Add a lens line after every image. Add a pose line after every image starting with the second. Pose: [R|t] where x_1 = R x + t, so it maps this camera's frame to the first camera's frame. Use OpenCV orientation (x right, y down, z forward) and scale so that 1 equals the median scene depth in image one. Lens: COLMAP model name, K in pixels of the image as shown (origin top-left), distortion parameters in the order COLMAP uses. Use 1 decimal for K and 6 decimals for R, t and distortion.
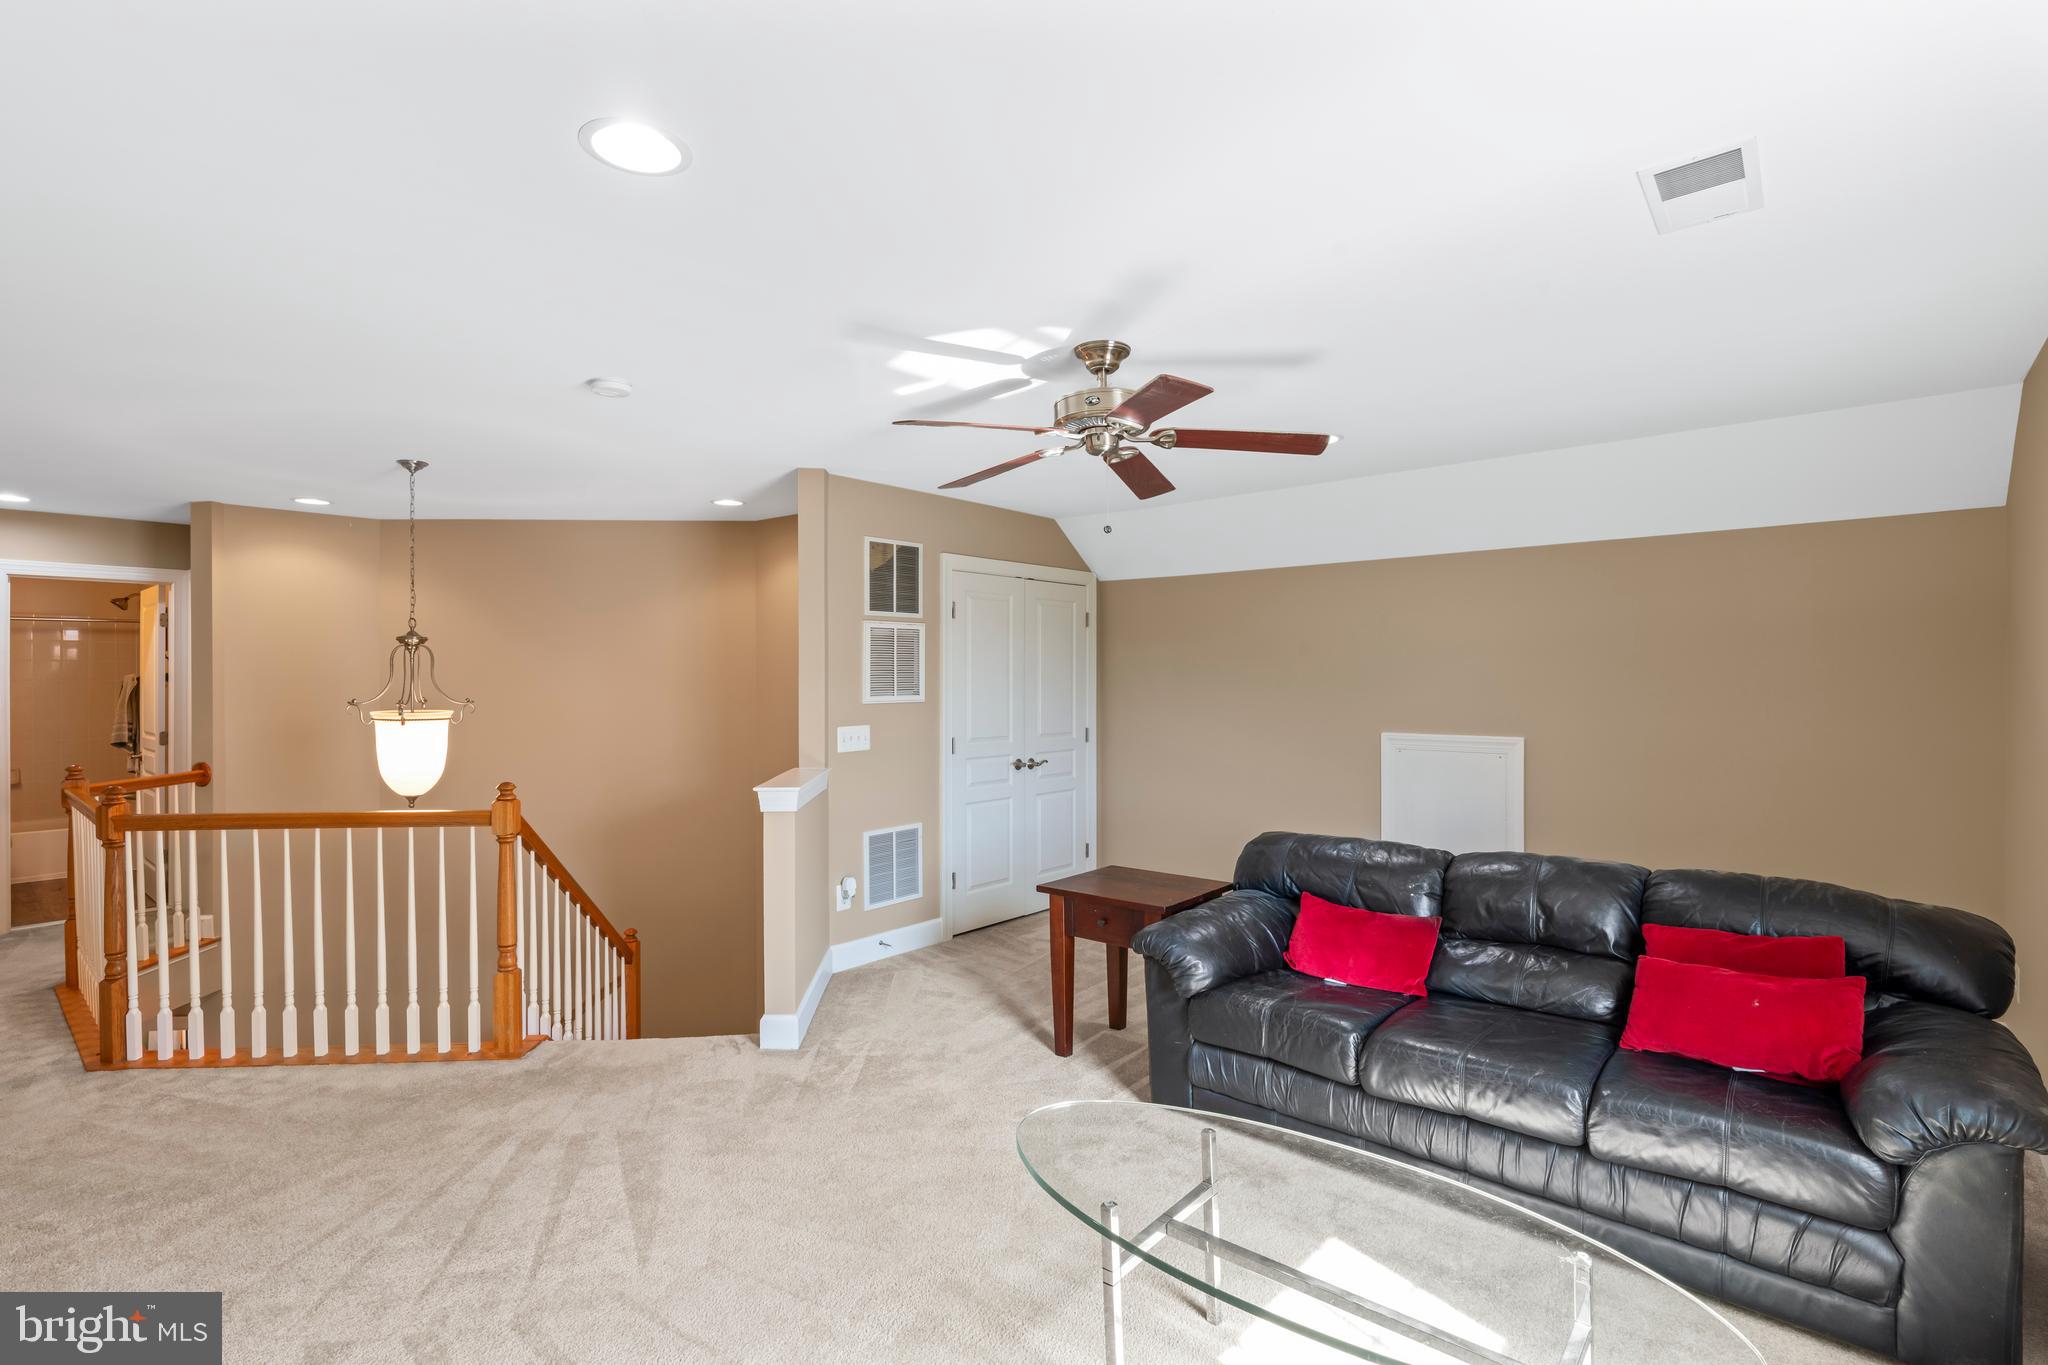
lens RADIAL K [[972.2, 0, 1023.7], [0, 972.2, 673.5], [0, 0, 1]] dist [-0.005343, -0.000908]
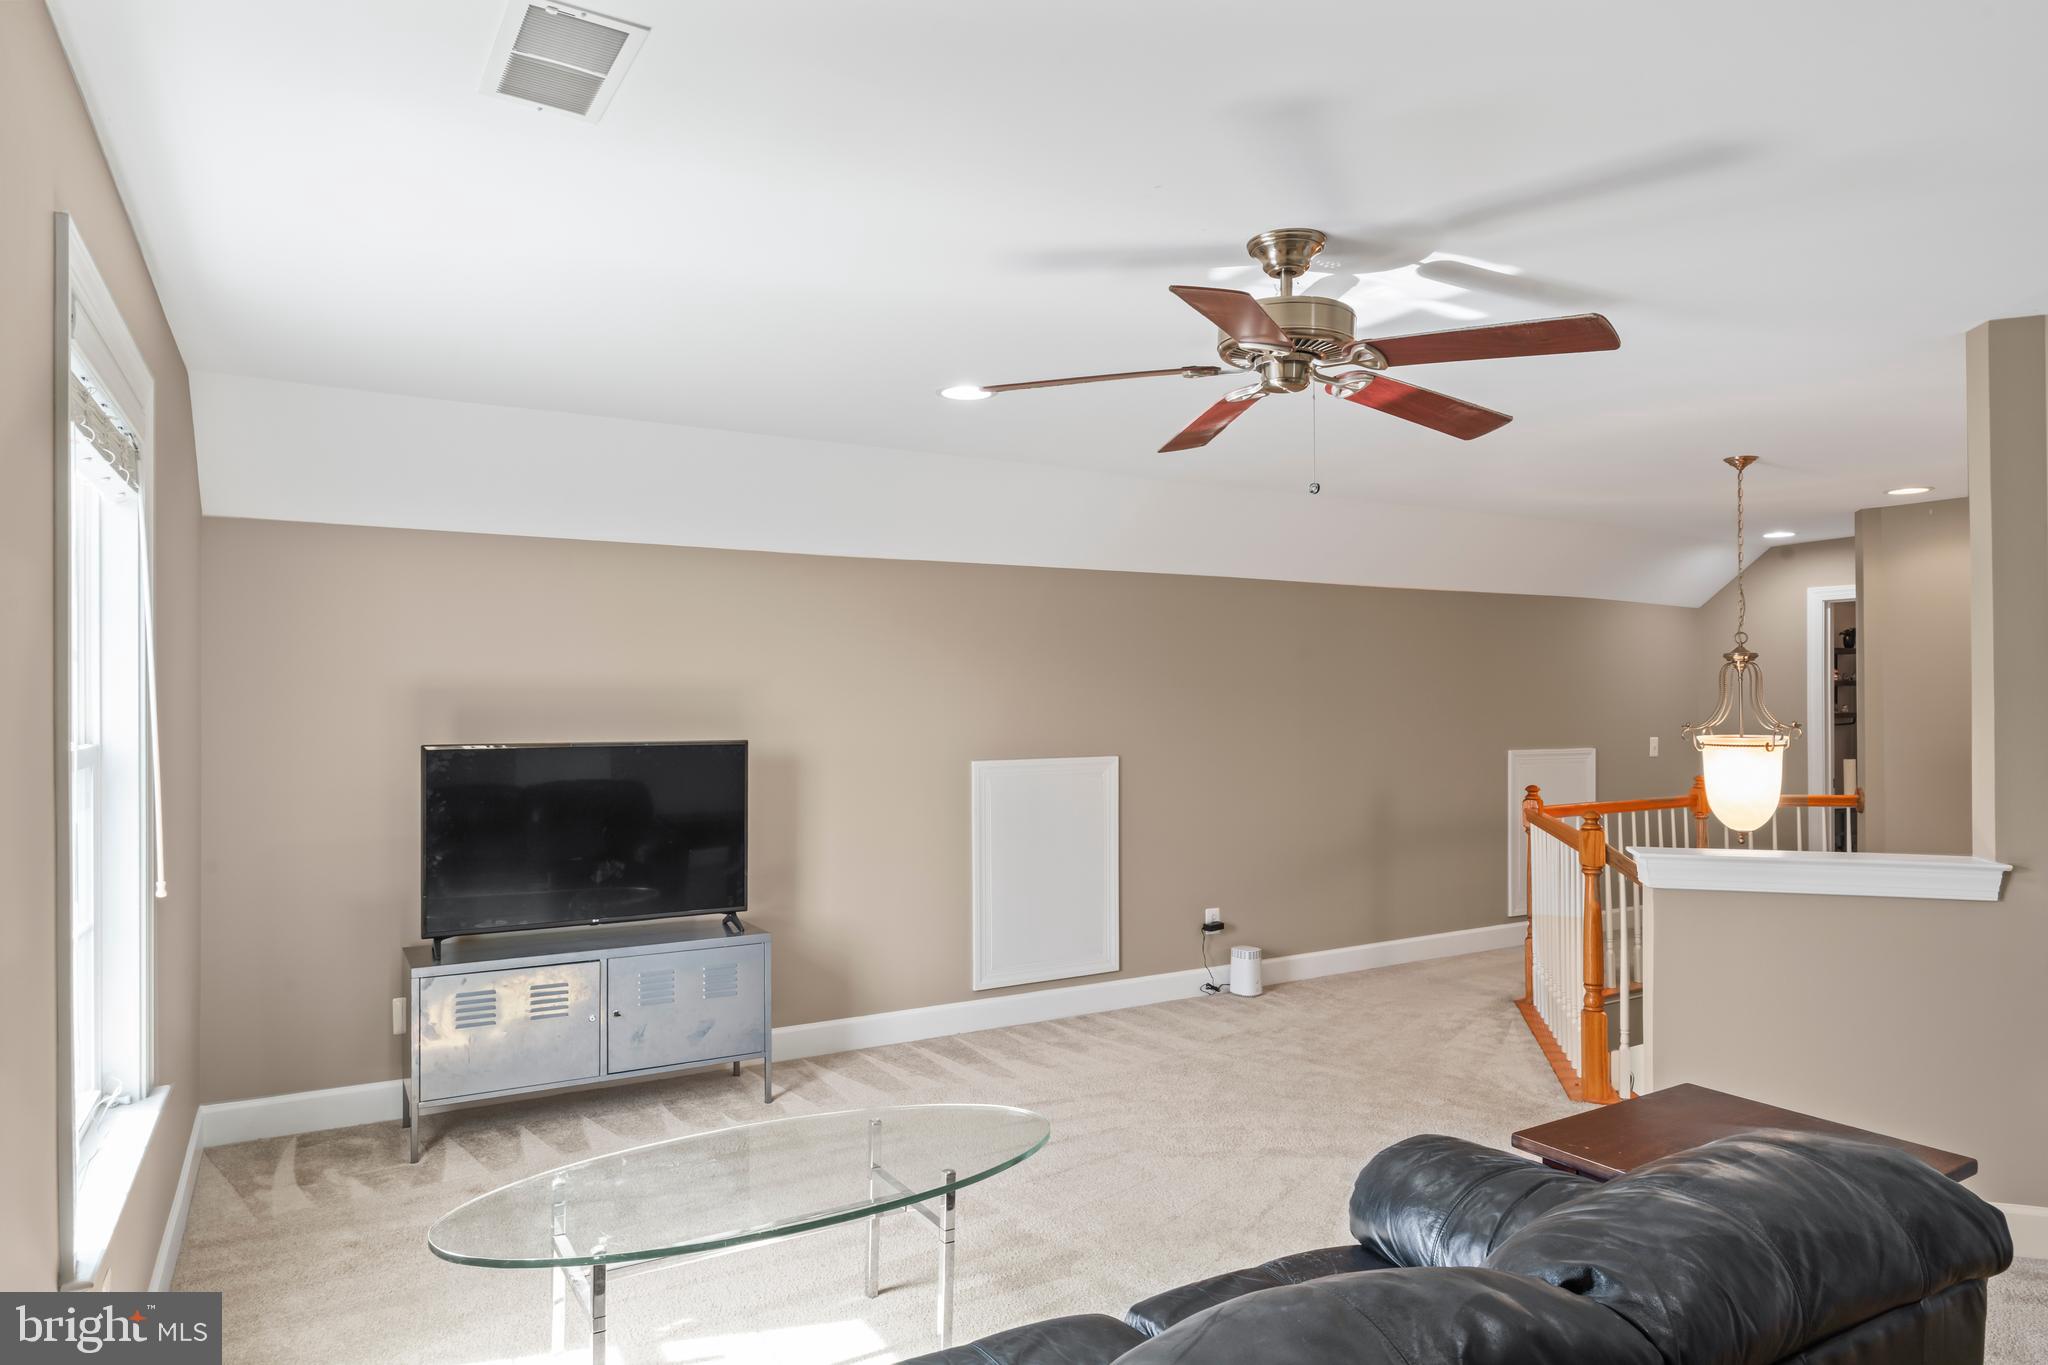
lens RADIAL K [[1261.4, 0, 1024.7], [0, 1261.4, 695.1], [0, 0, 1]] dist [-0.000006, 0.000246]
pose [[-0.326133, 0.001308, -0.945323, 0.705533], [0.002245, 0.999997, 0.000609, -0.001517], [0.945321, -0.001923, -0.326135, 0.776856]]
